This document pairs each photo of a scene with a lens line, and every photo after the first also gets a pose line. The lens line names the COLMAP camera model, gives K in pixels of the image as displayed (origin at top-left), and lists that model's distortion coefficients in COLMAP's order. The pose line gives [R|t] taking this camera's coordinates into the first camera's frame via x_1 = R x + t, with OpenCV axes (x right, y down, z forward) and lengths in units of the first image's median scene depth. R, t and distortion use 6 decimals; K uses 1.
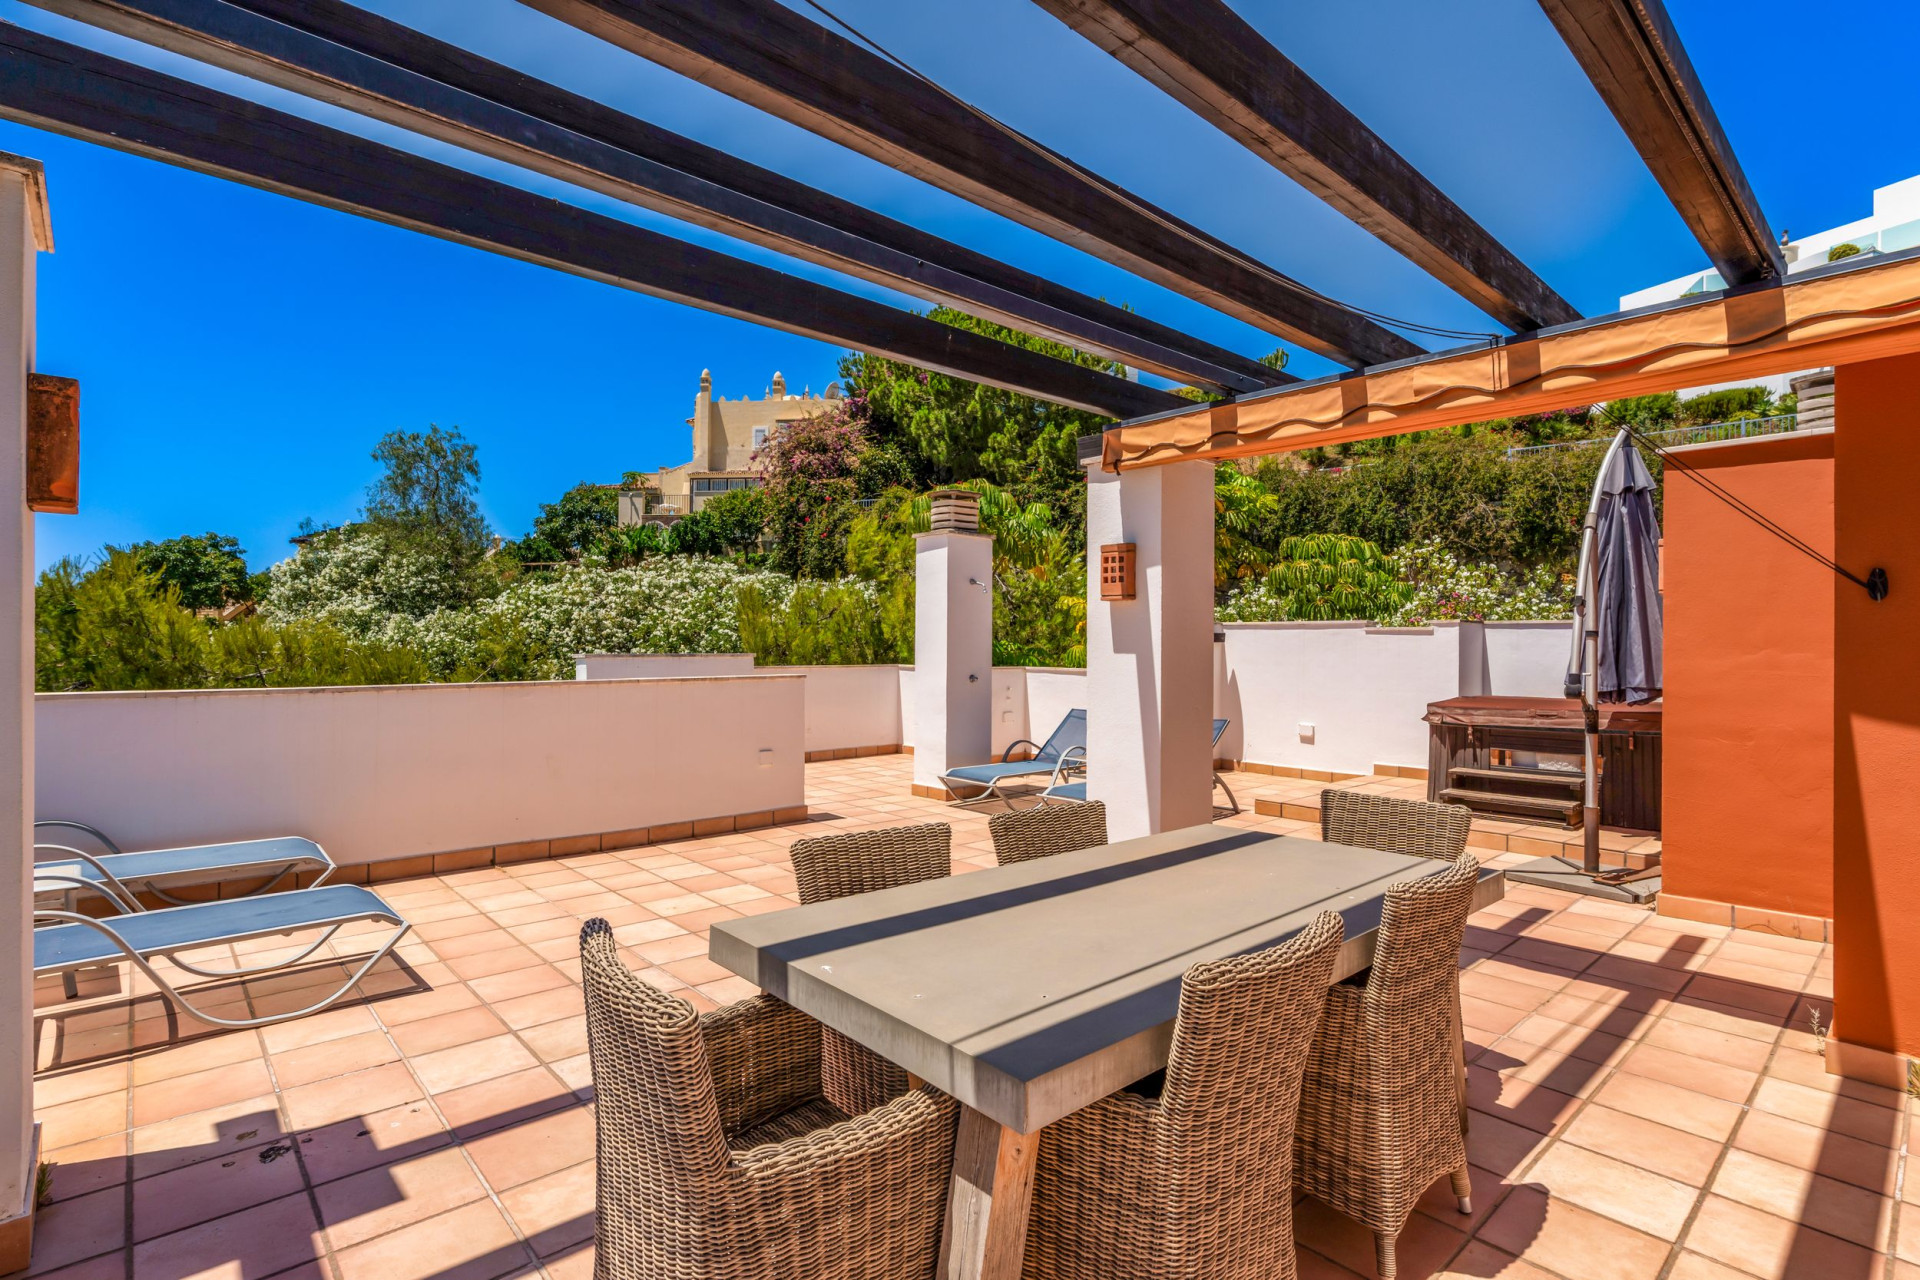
lens RADIAL K [[924.5, 0, 960.0], [0, 924.5, 640.0], [0, 0, 1]] dist [0.000739, 0.000471]
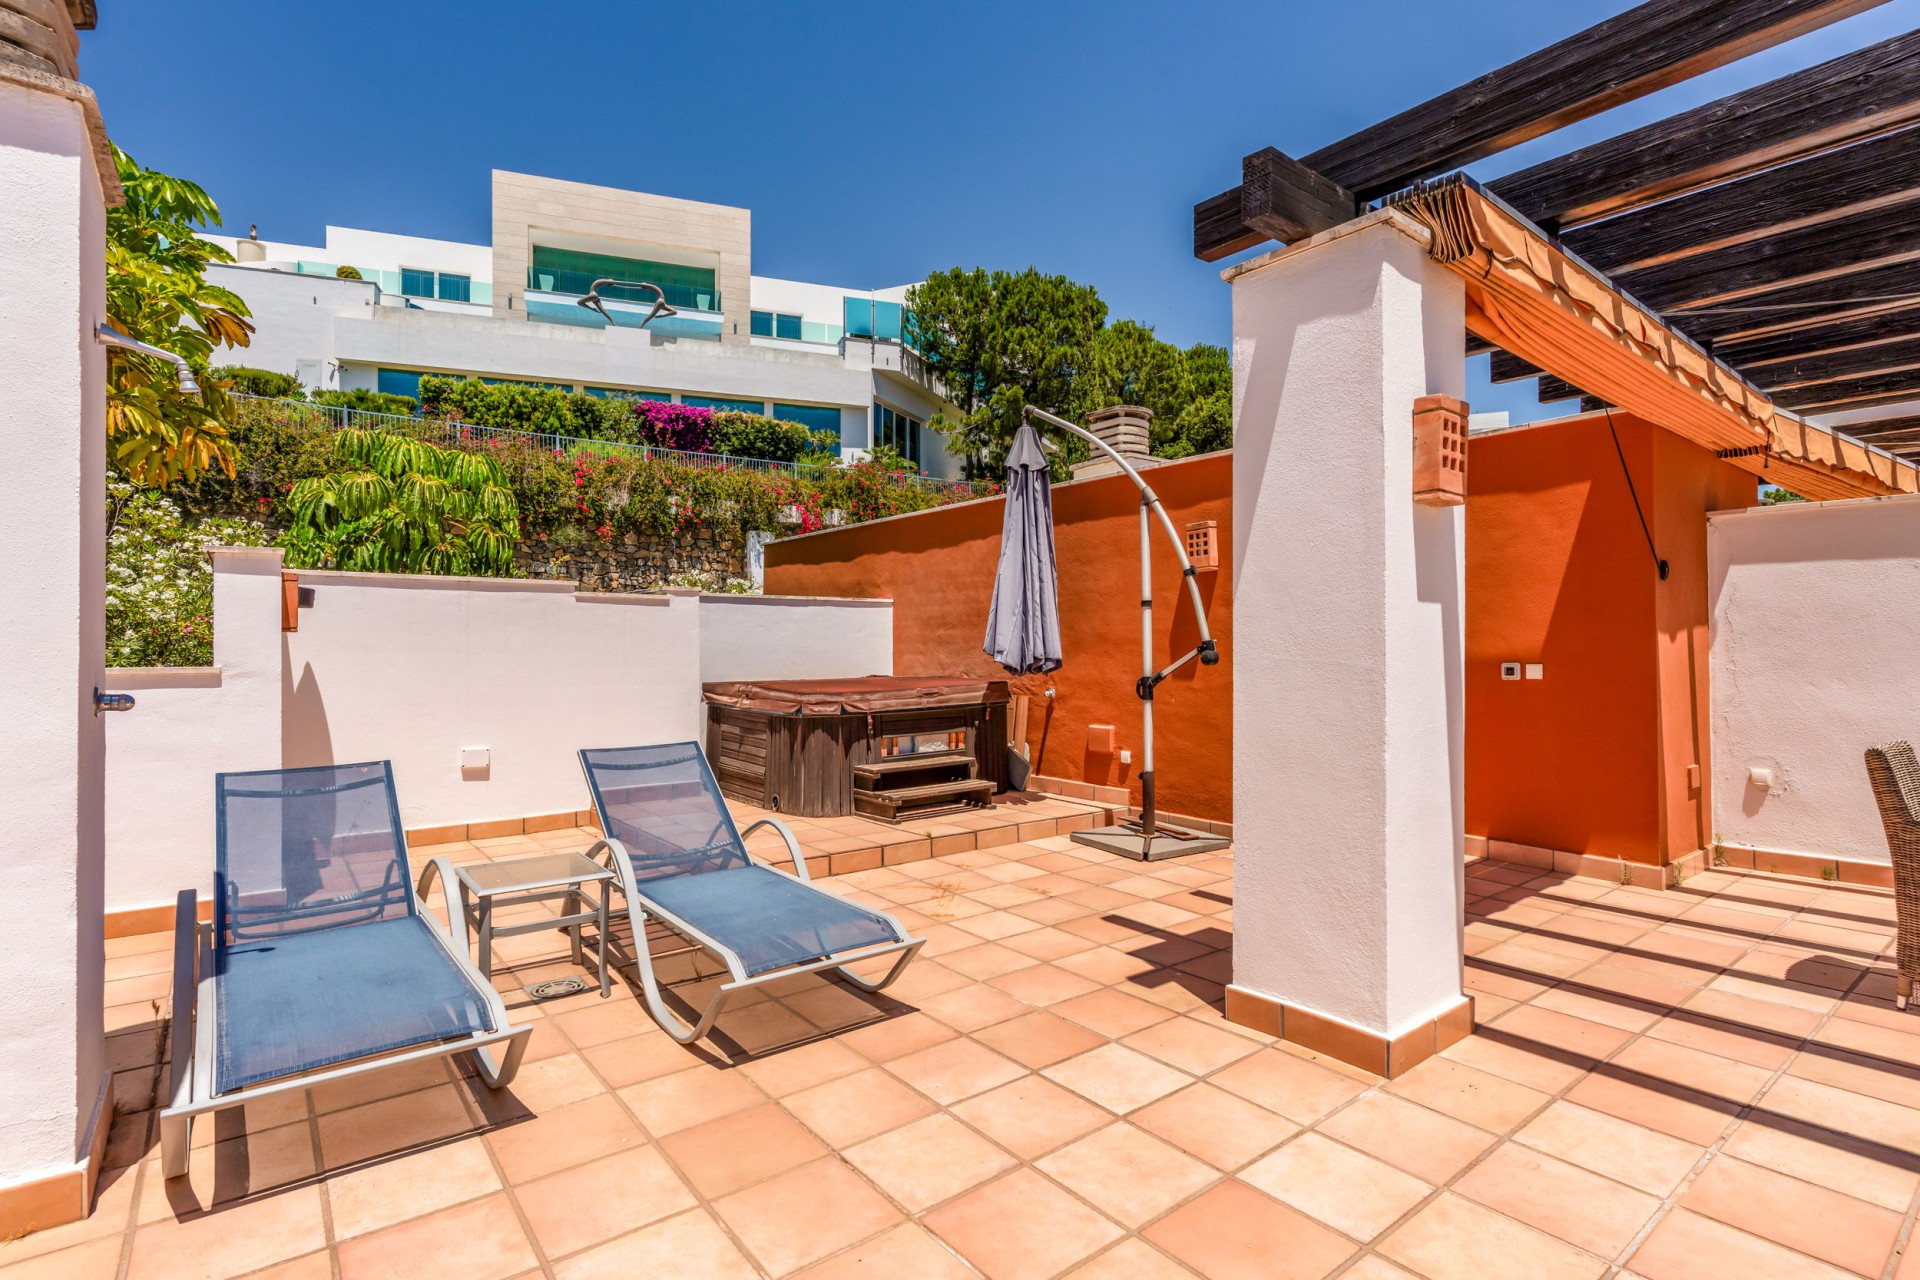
lens RADIAL K [[915.7, 0, 960.0], [0, 915.7, 640.0], [0, 0, 1]] dist [0.002348, 0.000127]
pose [[0.081407, -0.004039, 0.996673, -0.273021], [-0.001854, 0.999989, 0.004203, 0.023876], [-0.996679, -0.002190, 0.081398, 0.888072]]
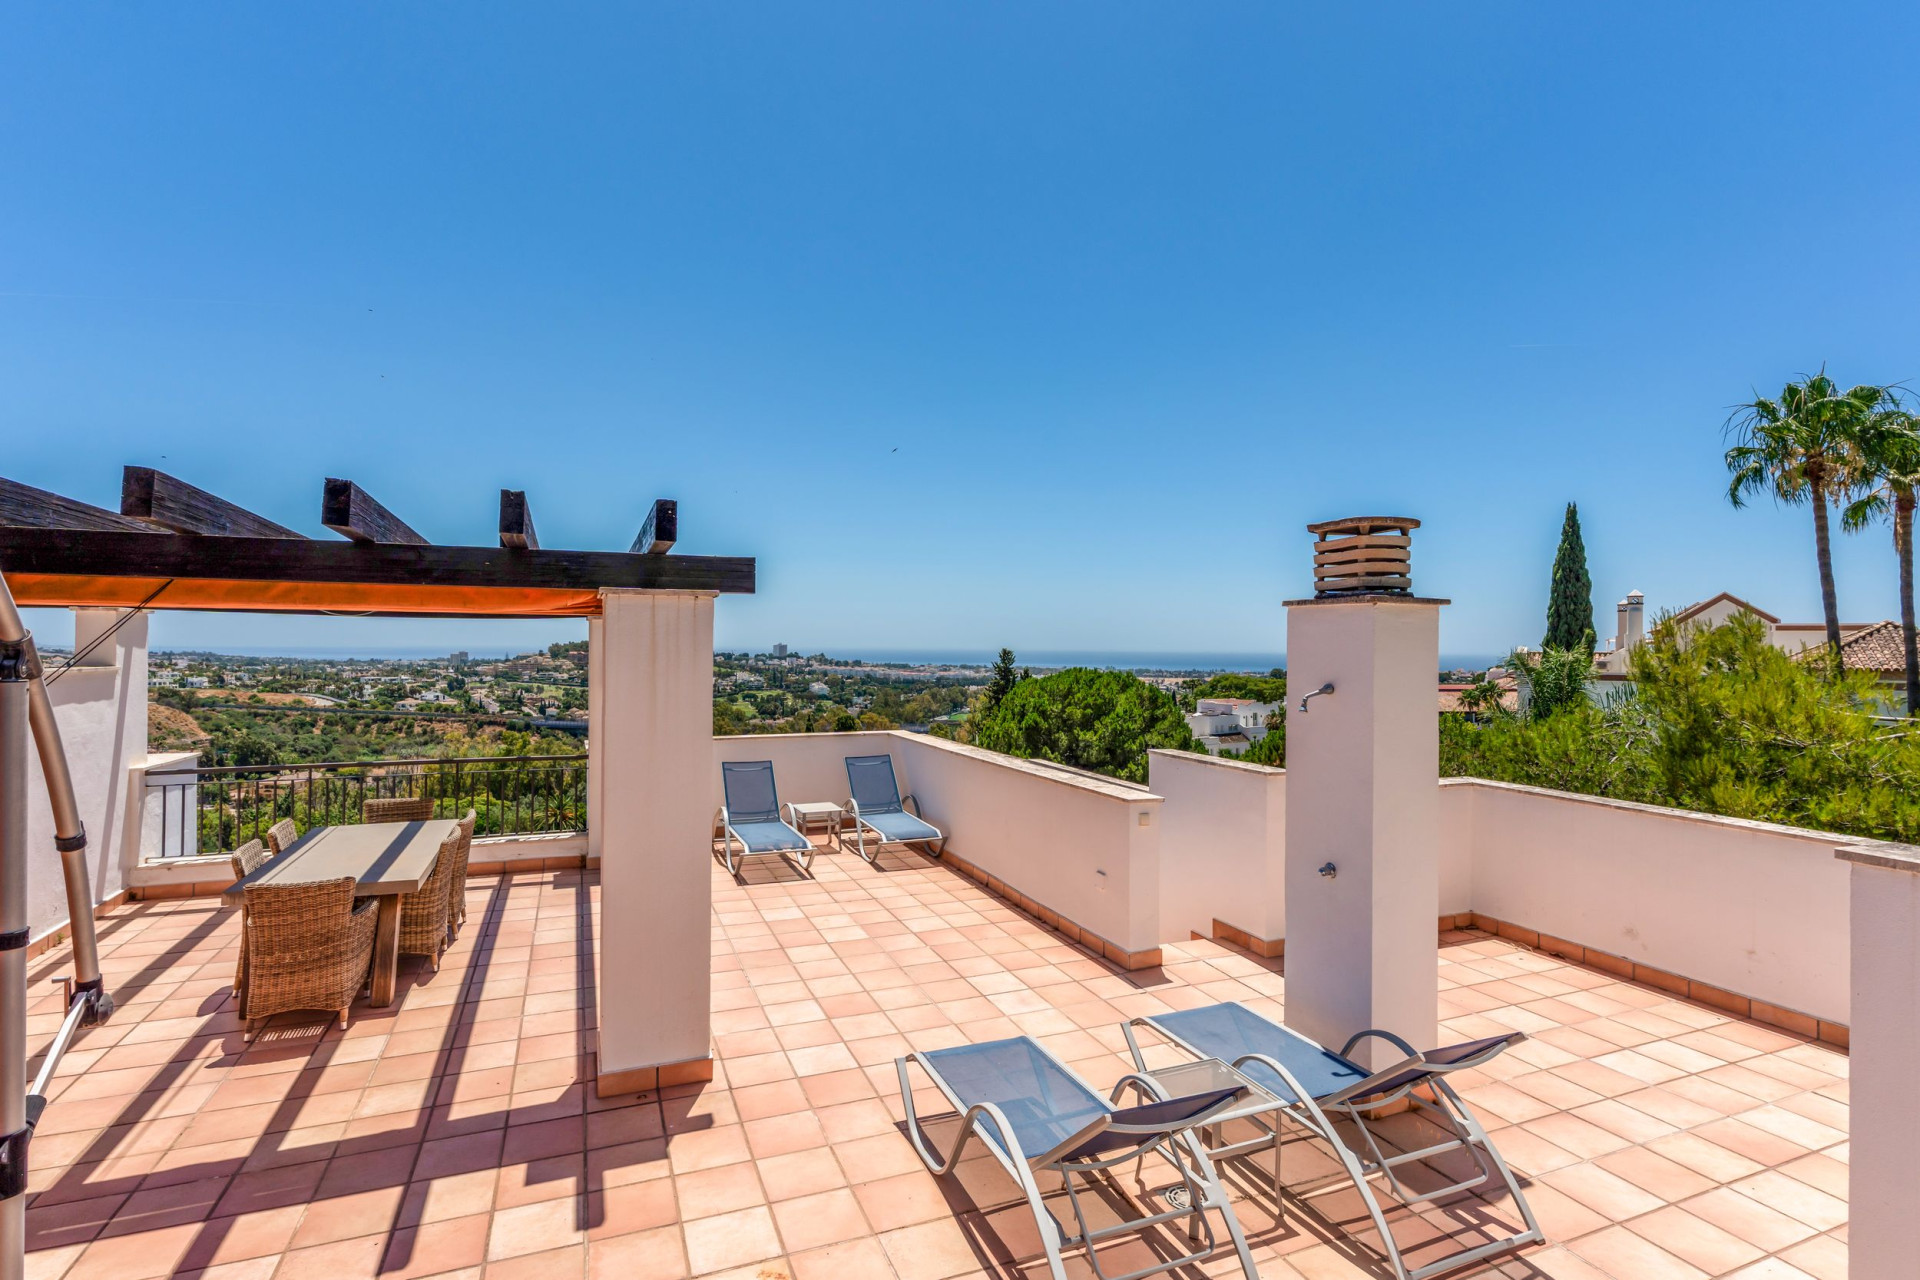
lens RADIAL K [[924.5, 0, 960.0], [0, 924.5, 640.0], [0, 0, 1]] dist [0.000739, 0.000471]
pose [[-0.345793, -0.014272, -0.938202, 0.715171], [-0.006014, 0.999897, -0.012994, -0.101708], [0.938291, 0.001150, -0.345844, 1.189488]]
